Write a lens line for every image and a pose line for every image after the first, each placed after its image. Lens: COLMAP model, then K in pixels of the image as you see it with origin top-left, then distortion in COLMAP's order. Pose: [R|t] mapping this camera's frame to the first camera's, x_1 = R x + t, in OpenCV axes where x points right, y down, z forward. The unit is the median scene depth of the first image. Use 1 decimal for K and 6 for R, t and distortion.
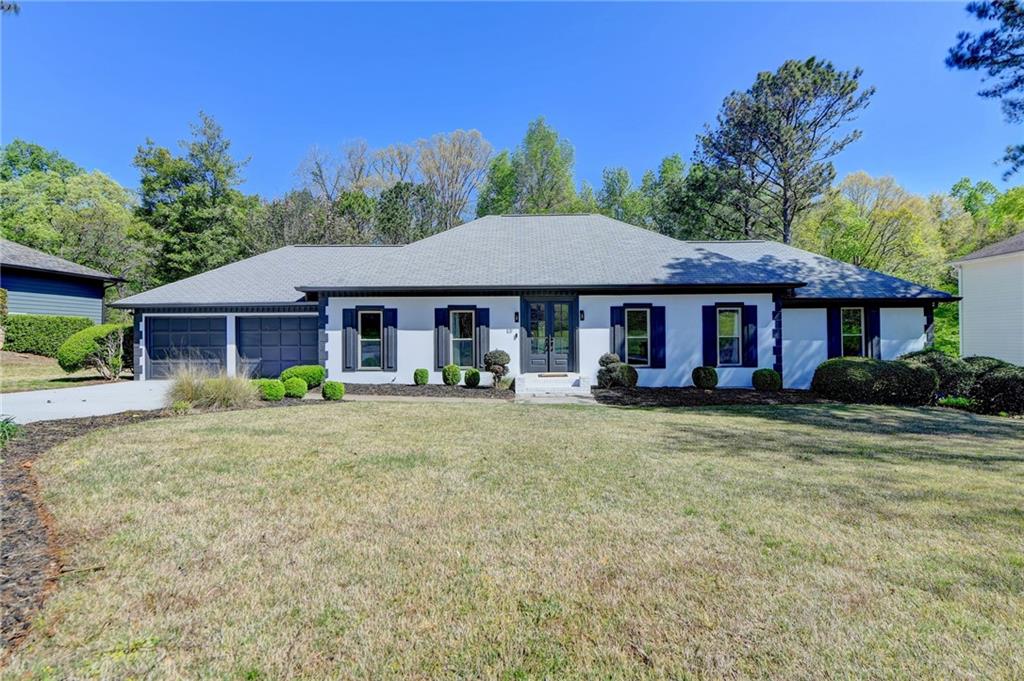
lens RADIAL K [[492.7, 0, 511.2], [0, 492.7, 340.0], [0, 0, 1]] dist [-0.001340, -0.000346]
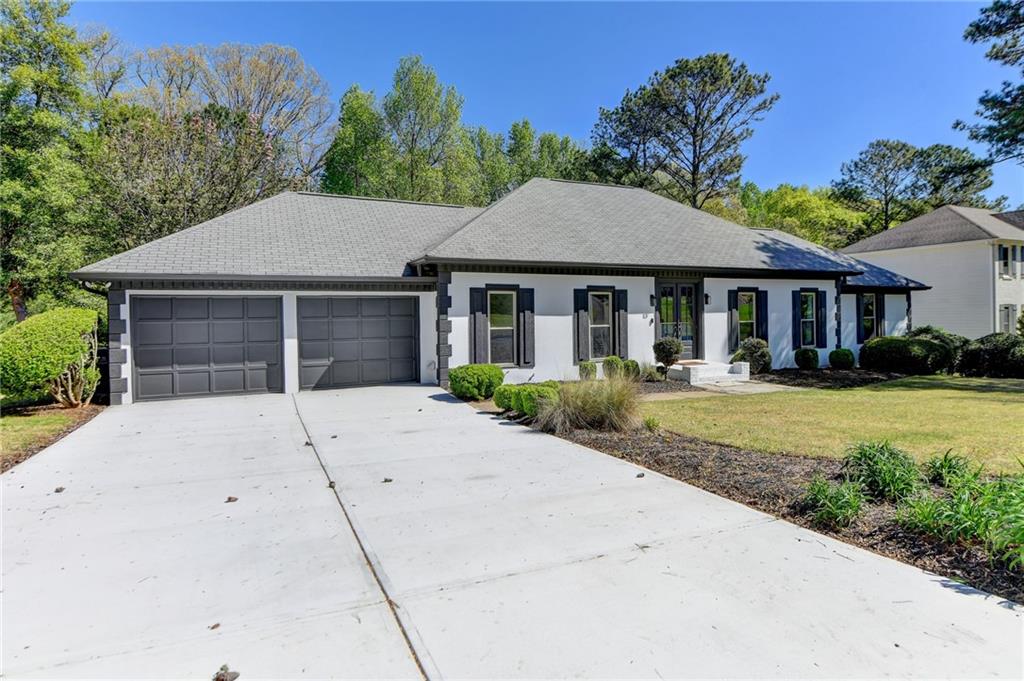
lens RADIAL K [[590.9, 0, 512.5], [0, 590.9, 334.0], [0, 0, 1]] dist [0.004285, 0.000857]
pose [[0.883417, -0.020102, 0.468156, -0.709955], [0.014883, 0.999779, 0.014844, -0.004921], [-0.468351, -0.006146, 0.883521, 0.170567]]
